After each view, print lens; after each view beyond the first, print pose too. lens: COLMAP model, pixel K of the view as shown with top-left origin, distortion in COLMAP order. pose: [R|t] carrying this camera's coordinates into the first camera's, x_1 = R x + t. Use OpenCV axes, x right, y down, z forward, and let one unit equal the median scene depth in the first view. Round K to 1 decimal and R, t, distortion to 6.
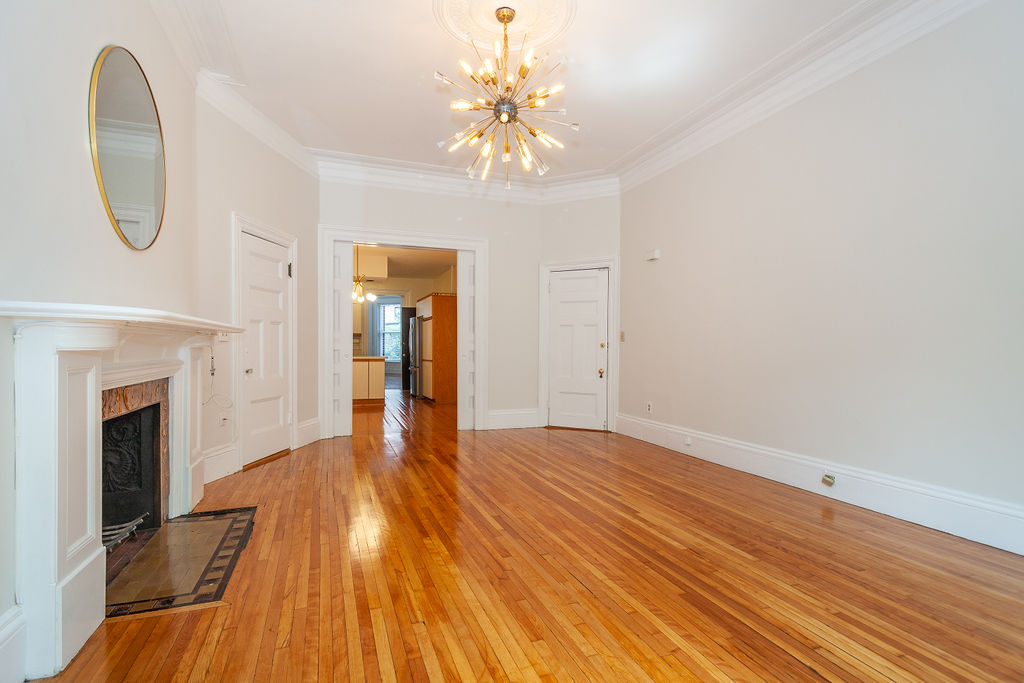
lens RADIAL K [[495.4, 0, 511.9], [0, 495.4, 353.6], [0, 0, 1]] dist [0.017876, -0.000892]
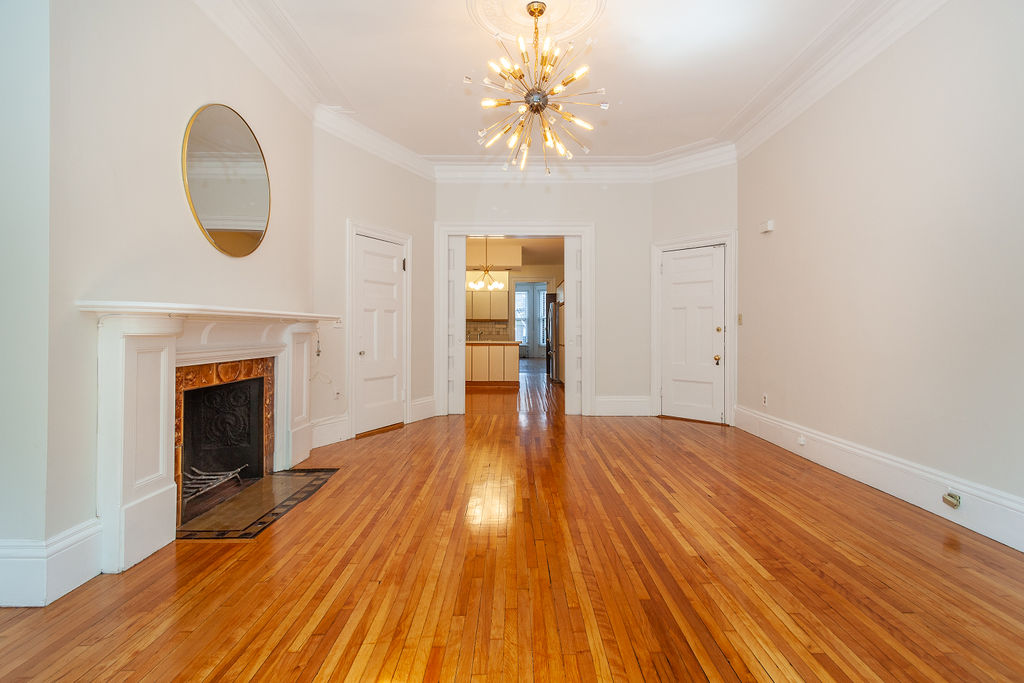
lens RADIAL K [[499.4, 0, 524.2], [0, 499.4, 326.9], [0, 0, 1]] dist [0.016878, -0.001477]
pose [[0.942866, -0.007175, -0.333096, 0.271042], [-0.000663, 0.999726, -0.023412, 0.001264], [0.333172, 0.022295, 0.942602, 0.026280]]
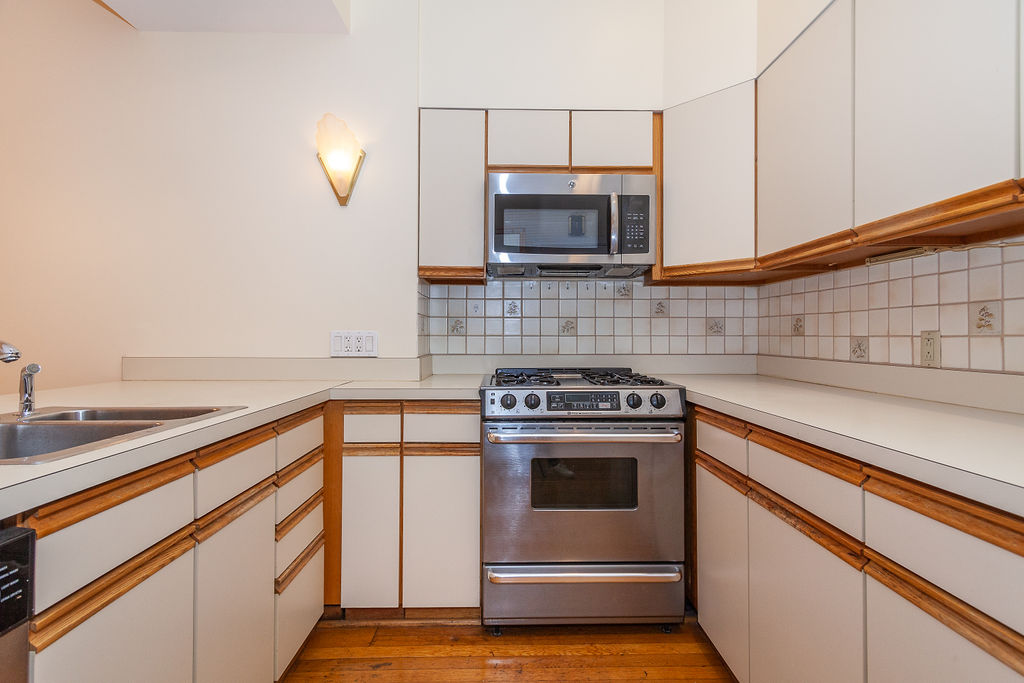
lens RADIAL K [[493.8, 0, 514.7], [0, 493.8, 324.9], [0, 0, 1]] dist [0.017056, -0.001768]
pose [[-0.332149, -0.025678, -0.942877, -0.757998], [-0.015335, 0.999644, -0.021822, -0.044163], [0.943102, 0.007211, -0.332425, 3.008555]]
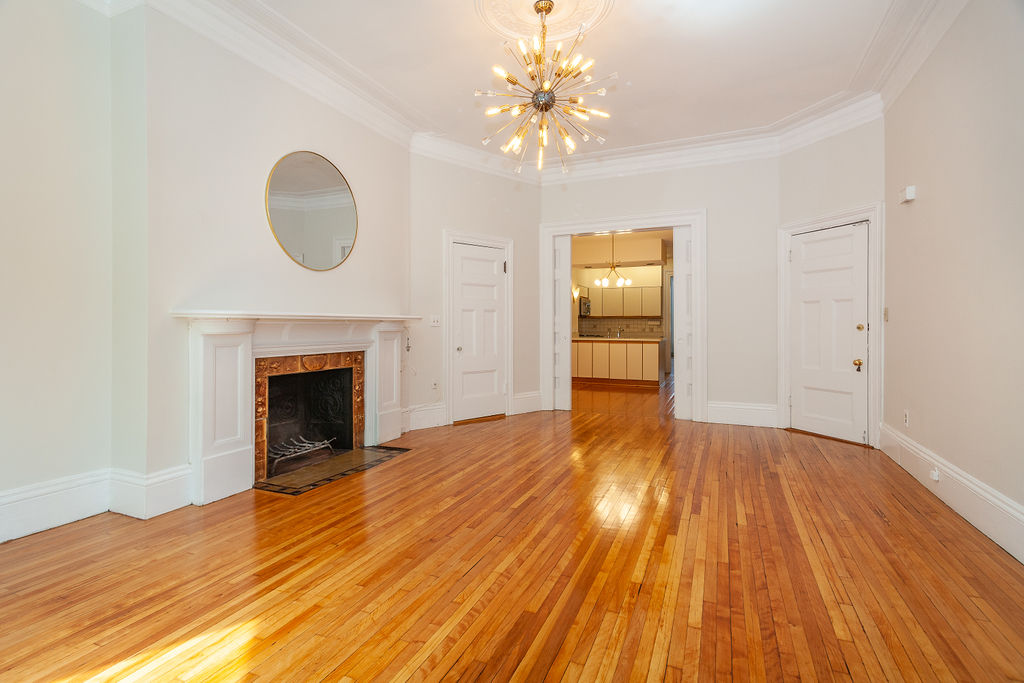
lens RADIAL K [[493.8, 0, 514.7], [0, 493.8, 324.9], [0, 0, 1]] dist [0.017056, -0.001768]
pose [[0.723814, -0.008020, -0.689948, 0.571107], [-0.005861, 0.999825, -0.017771, -0.006526], [0.689970, 0.016907, 0.723640, 0.205322]]
